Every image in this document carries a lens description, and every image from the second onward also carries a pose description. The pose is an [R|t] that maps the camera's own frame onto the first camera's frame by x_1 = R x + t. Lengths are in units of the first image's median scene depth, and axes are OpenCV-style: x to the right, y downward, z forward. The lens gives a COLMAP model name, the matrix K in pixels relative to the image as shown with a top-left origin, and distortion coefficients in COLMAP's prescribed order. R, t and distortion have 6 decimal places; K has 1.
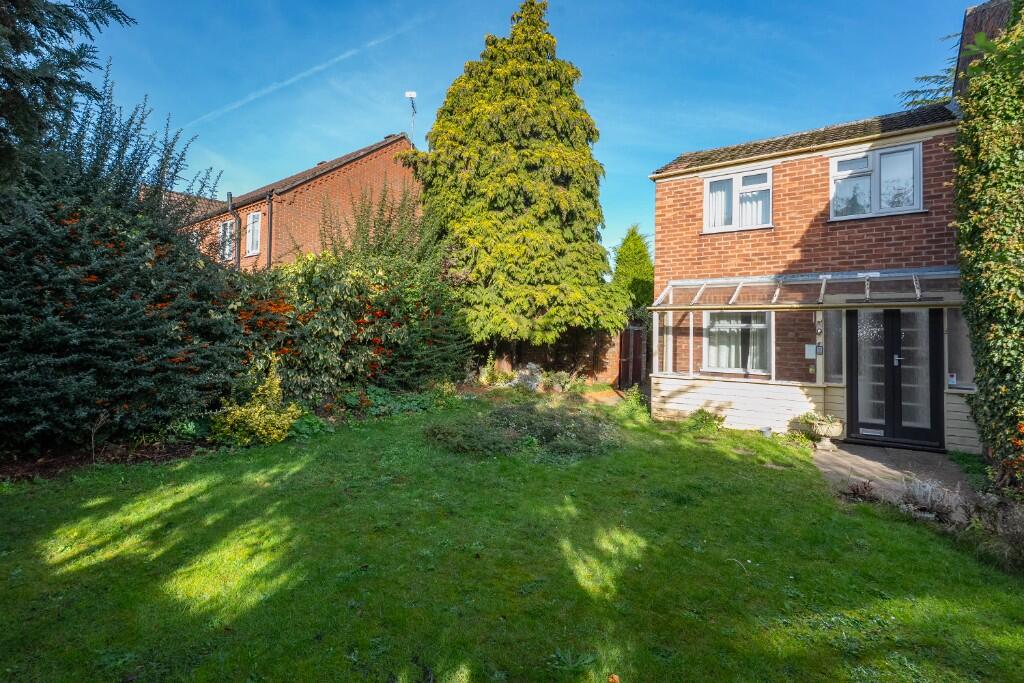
lens RADIAL K [[480.8, 0, 509.3], [0, 480.8, 319.8], [0, 0, 1]] dist [-0.003372, 0.000724]
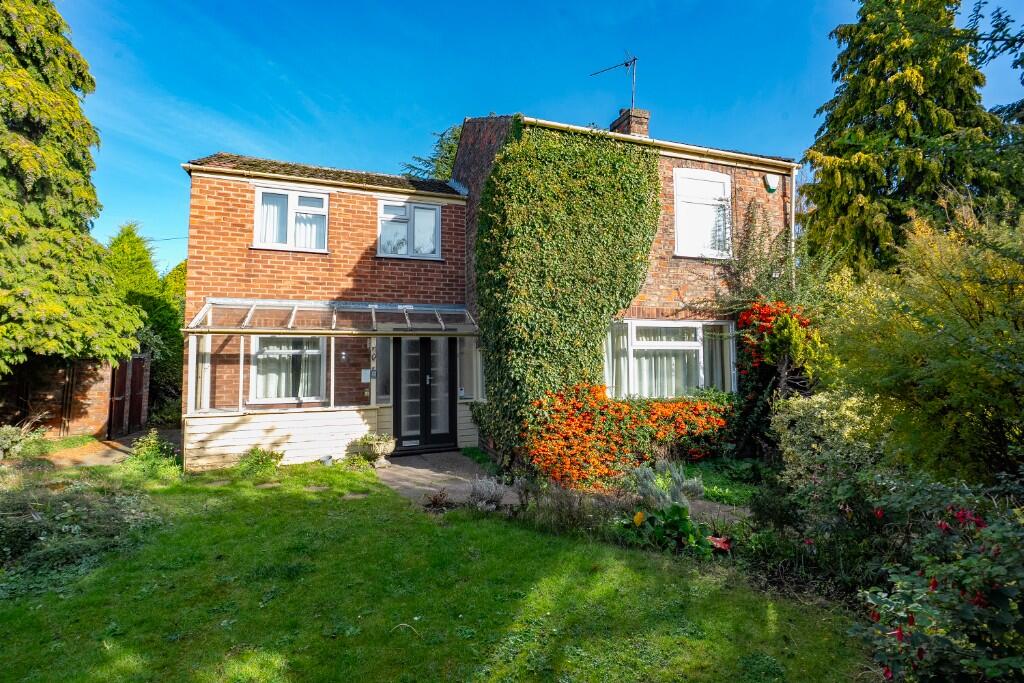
lens RADIAL K [[472.2, 0, 515.3], [0, 472.2, 329.9], [0, 0, 1]] dist [-0.004470, 0.000689]
pose [[0.553668, 0.031029, 0.832159, -0.050240], [-0.003405, 0.999382, -0.034999, 0.000239], [-0.832731, 0.016544, 0.553431, 0.129686]]
